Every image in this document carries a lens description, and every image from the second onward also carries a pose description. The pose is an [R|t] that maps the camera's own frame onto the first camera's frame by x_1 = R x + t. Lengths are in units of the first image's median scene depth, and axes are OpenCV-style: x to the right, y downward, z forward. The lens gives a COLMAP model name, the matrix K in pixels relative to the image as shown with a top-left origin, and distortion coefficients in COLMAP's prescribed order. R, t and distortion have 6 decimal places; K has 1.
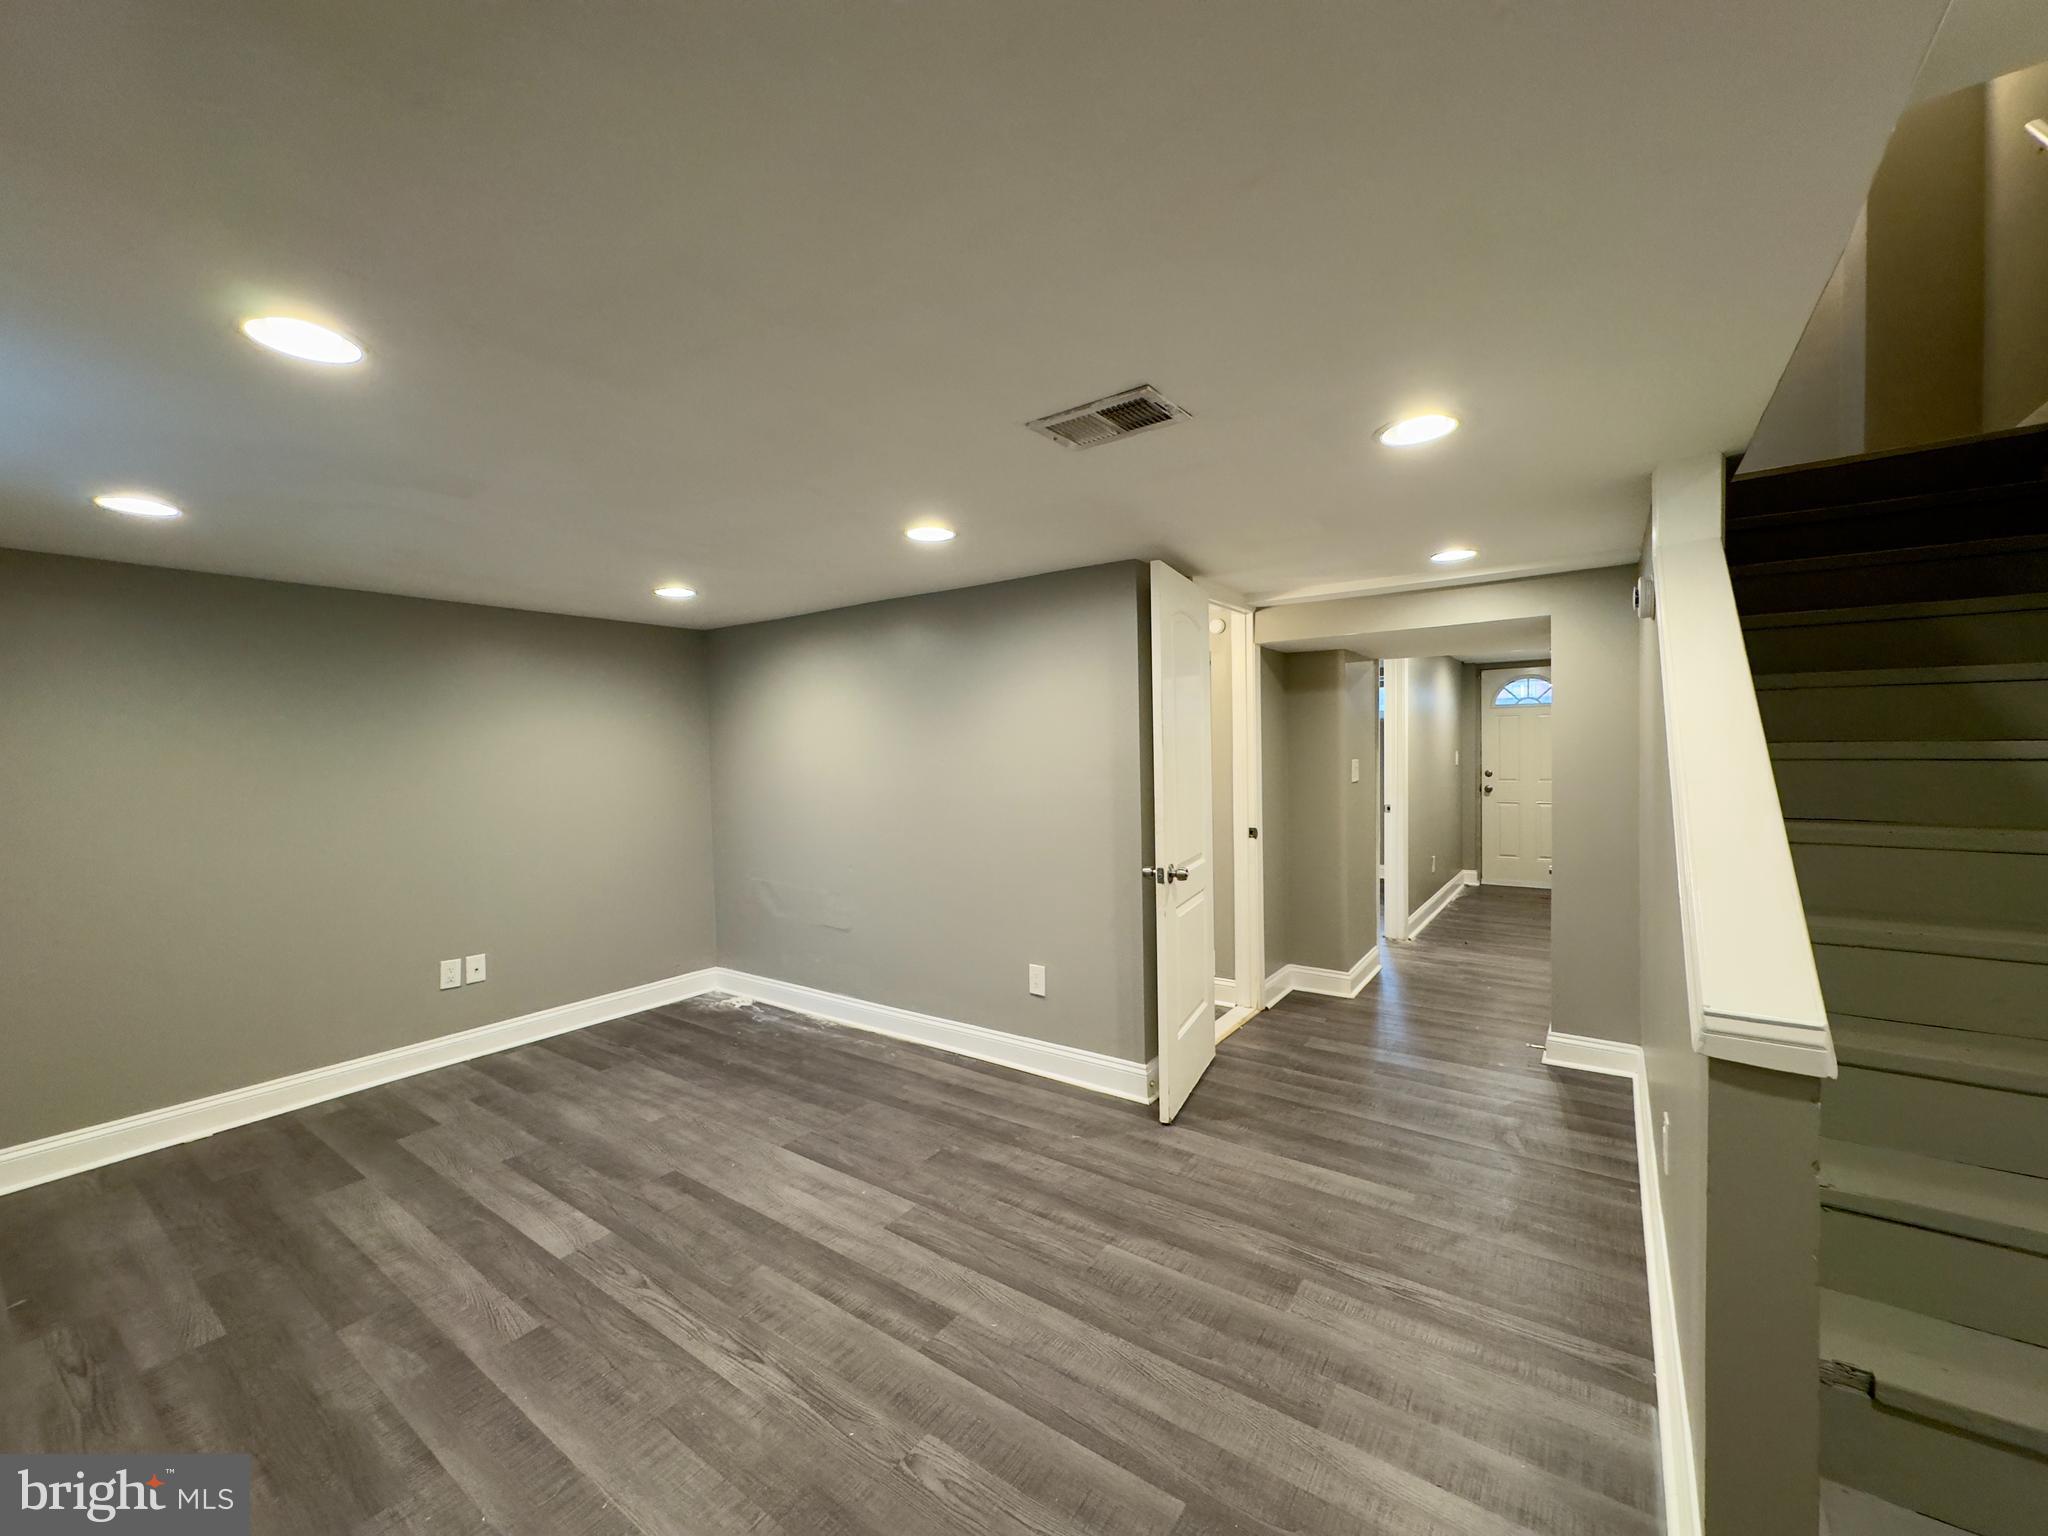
lens RADIAL K [[810.4, 0, 1024.0], [0, 810.4, 768.0], [0, 0, 1]] dist [-0.000211, -0.000156]
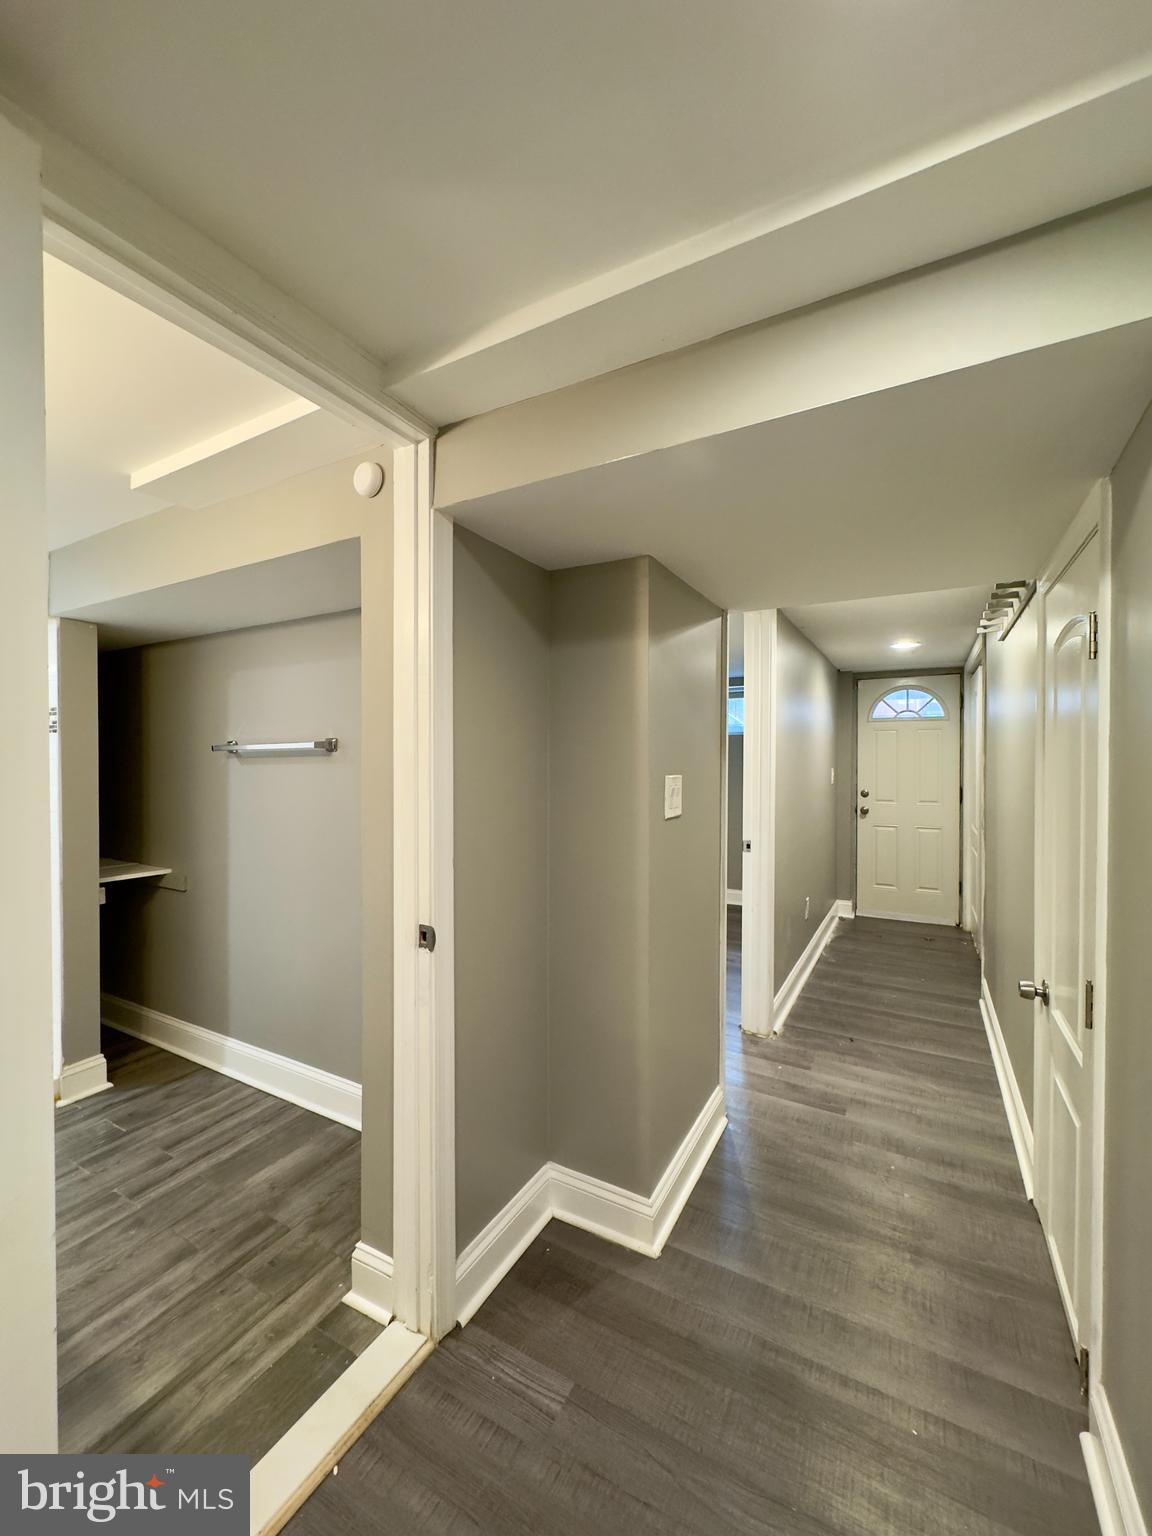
lens RADIAL K [[606.5, 0, 588.2], [0, 606.5, 770.3], [0, 0, 1]] dist [0.001094, -0.000091]
pose [[0.992063, 0.016826, 0.124611, 0.326062], [-0.014998, 0.999766, -0.015593, -0.007267], [-0.124845, 0.013600, 0.992083, 0.656559]]
